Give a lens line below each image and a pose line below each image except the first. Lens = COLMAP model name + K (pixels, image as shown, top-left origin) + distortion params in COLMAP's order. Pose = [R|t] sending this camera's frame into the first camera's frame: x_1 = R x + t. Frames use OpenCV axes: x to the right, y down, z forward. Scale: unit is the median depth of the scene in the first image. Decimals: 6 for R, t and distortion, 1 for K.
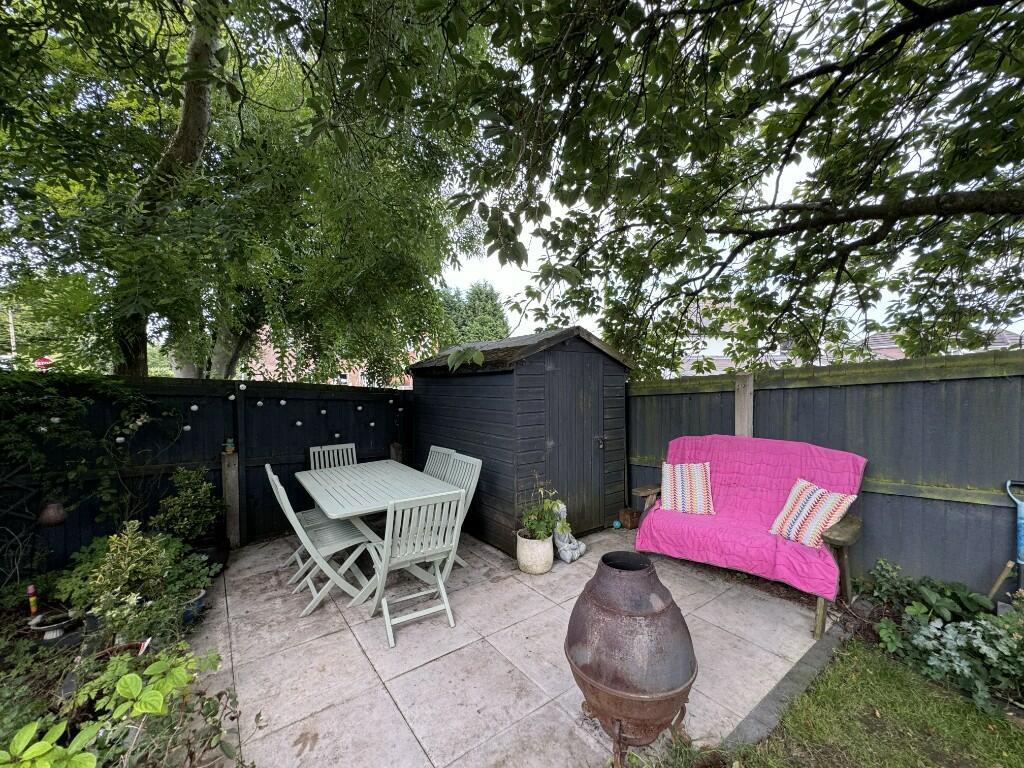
lens RADIAL K [[406.1, 0, 512.0], [0, 406.1, 384.0], [0, 0, 1]] dist [-0.001998, -0.000161]
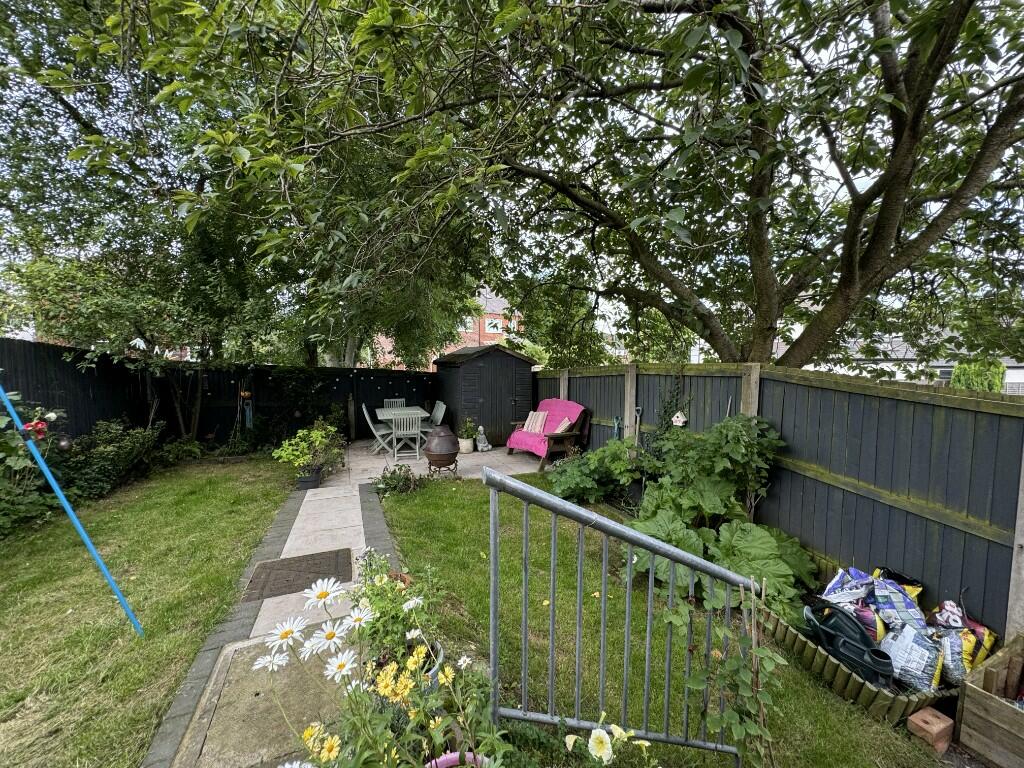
lens RADIAL K [[406.1, 0, 512.0], [0, 406.1, 384.0], [0, 0, 1]] dist [-0.001998, -0.000161]
pose [[0.968766, 0.019407, -0.247217, 0.826764], [-0.001387, 0.997341, 0.072857, -0.100232], [0.247974, -0.070239, 0.966217, -1.083281]]
